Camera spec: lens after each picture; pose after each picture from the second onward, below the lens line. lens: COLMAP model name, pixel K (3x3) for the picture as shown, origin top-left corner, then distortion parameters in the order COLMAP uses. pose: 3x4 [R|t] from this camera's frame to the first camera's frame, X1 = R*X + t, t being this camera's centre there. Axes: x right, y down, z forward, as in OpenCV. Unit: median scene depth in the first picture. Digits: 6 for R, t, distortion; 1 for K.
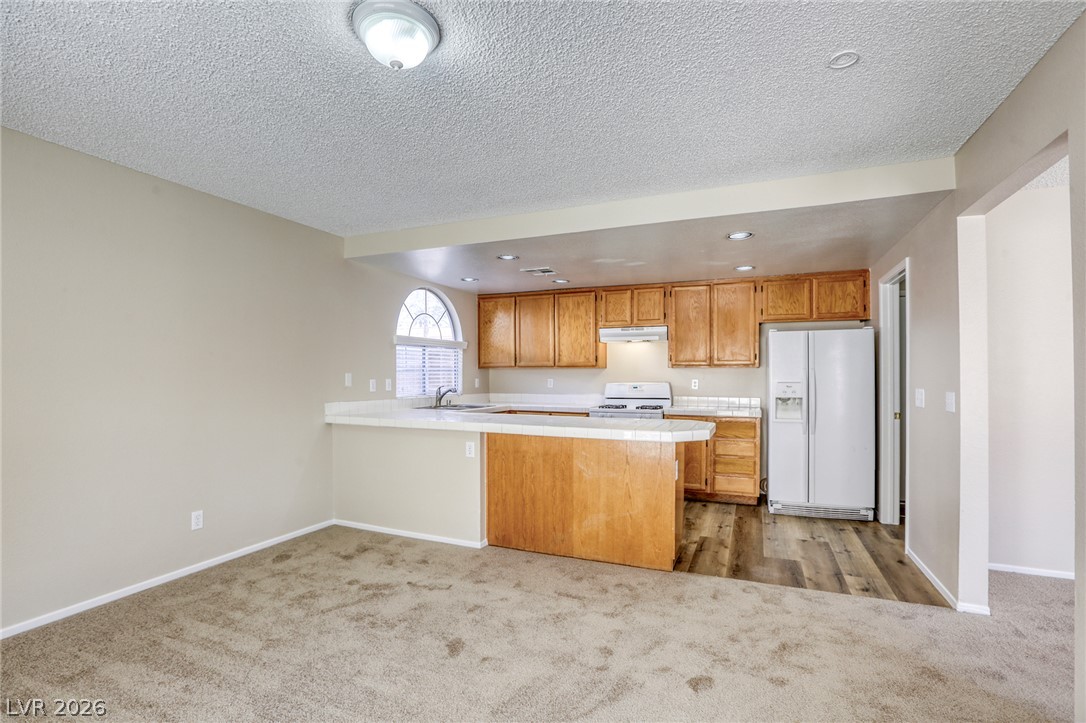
lens RADIAL K [[512.5, 0, 535.7], [0, 512.5, 367.2], [0, 0, 1]] dist [-0.055425, 0.024497]
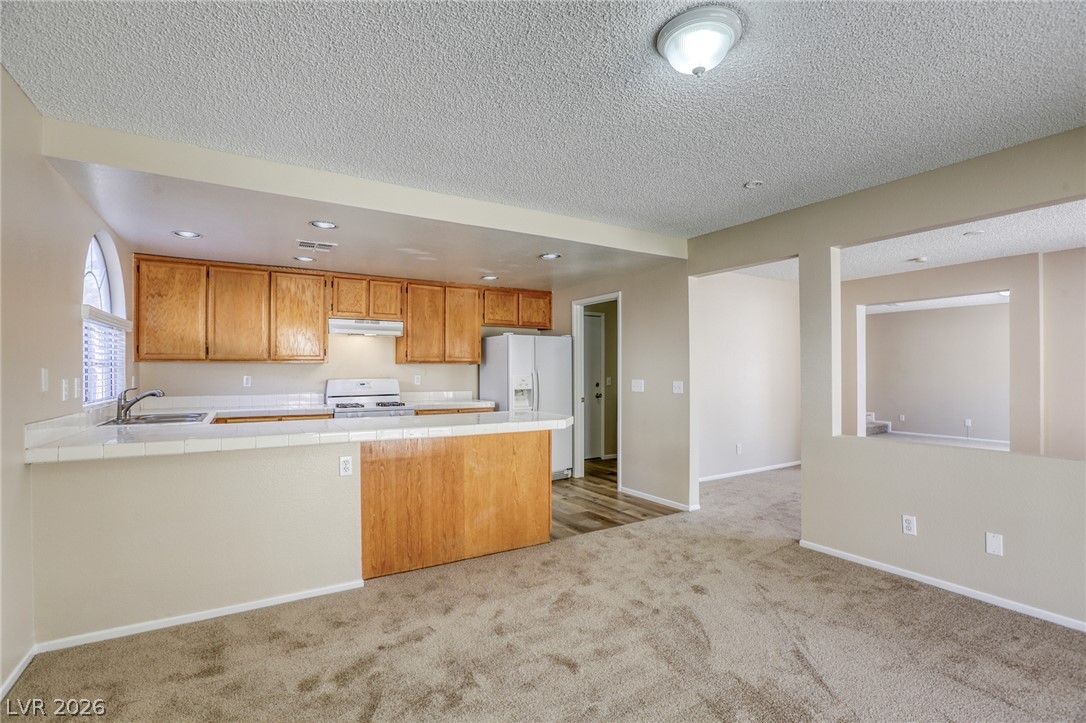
lens RADIAL K [[512.8, 0, 543.0], [0, 512.8, 361.5], [0, 0, 1]] dist [-0.055702, 0.017329]
pose [[0.567399, 0.013521, 0.823332, -0.455059], [-0.010248, 0.999904, -0.009359, 0.003710], [-0.823379, -0.003127, 0.567483, 0.234589]]
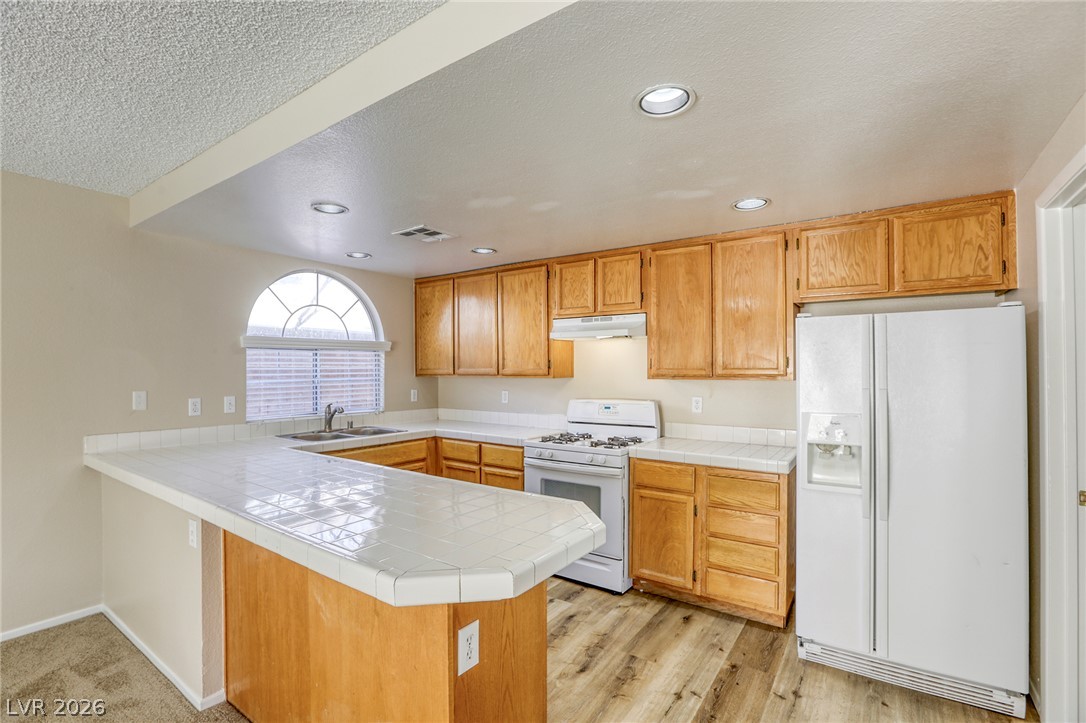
lens RADIAL K [[502.4, 0, 535.0], [0, 502.4, 358.5], [0, 0, 1]] dist [-0.050989, 0.014777]
pose [[0.978685, -0.007047, -0.205246, 0.279261], [0.006084, 0.999967, -0.005323, -0.024459], [0.205277, 0.003961, 0.978696, 0.407131]]
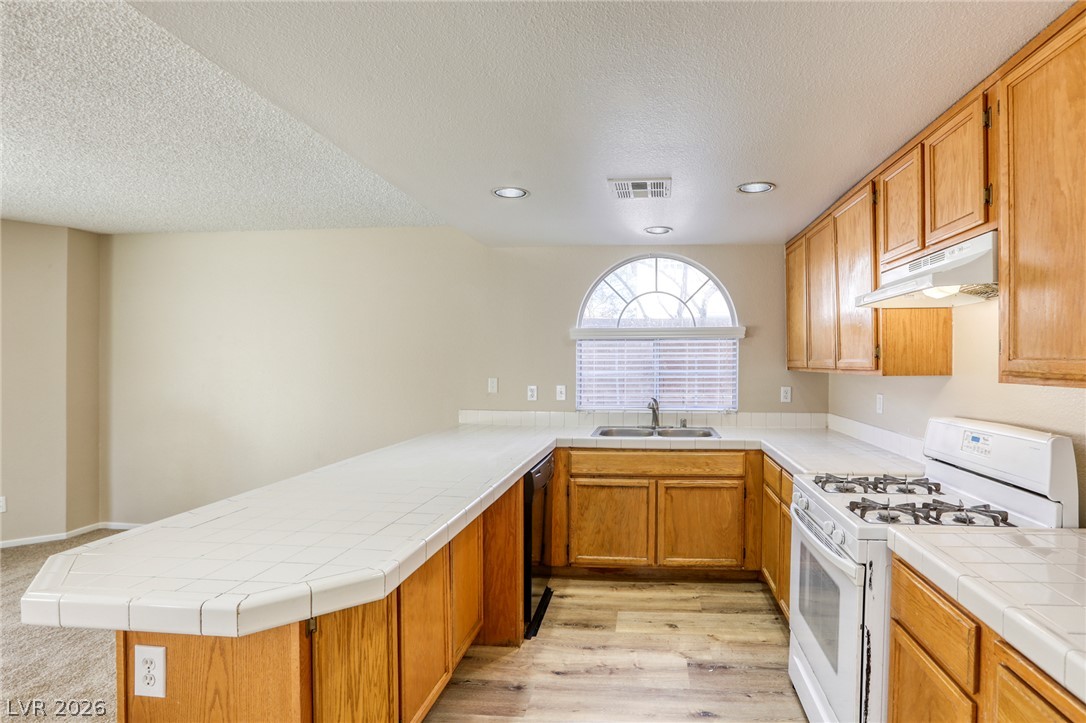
lens RADIAL K [[512.8, 0, 543.0], [0, 512.8, 361.5], [0, 0, 1]] dist [-0.055702, 0.017329]
pose [[0.336907, -0.000038, -0.941538, 0.444798], [0.014064, 0.999889, 0.004993, -0.018097], [0.941433, -0.014924, 0.336870, 0.708474]]
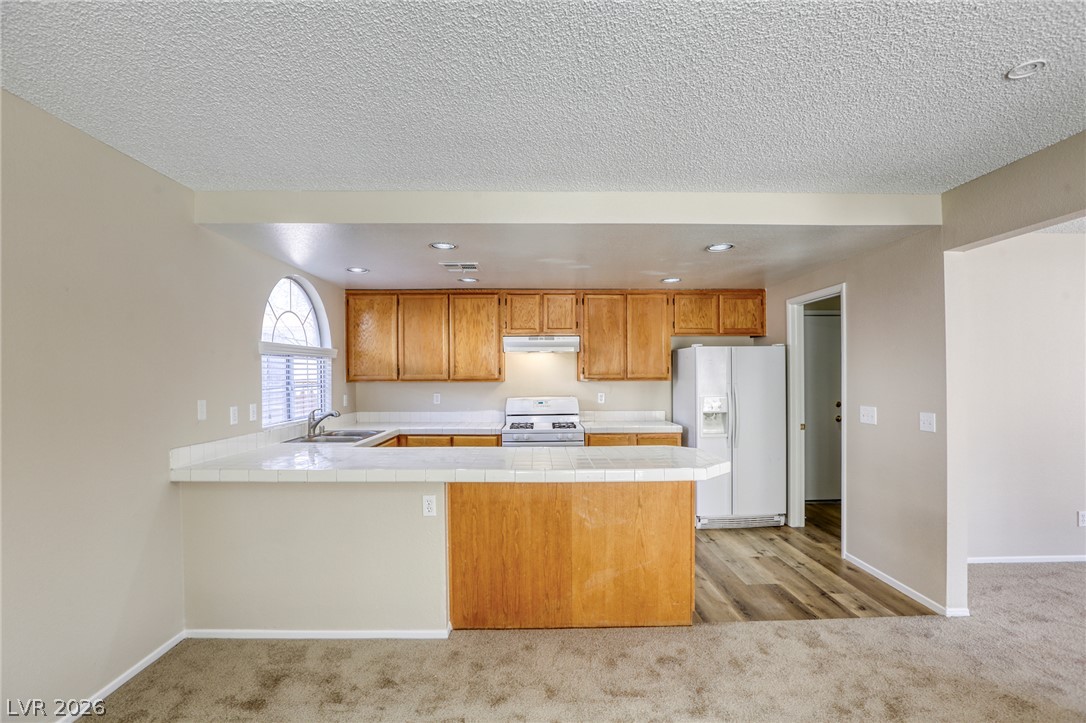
lens RADIAL K [[508.3, 0, 537.3], [0, 508.3, 370.3], [0, 0, 1]] dist [-0.052400, 0.019554]
pose [[0.910838, -0.002991, 0.412754, -0.215854], [-0.000129, 0.999972, 0.007533, -0.028681], [-0.412765, -0.006914, 0.910812, 0.212799]]
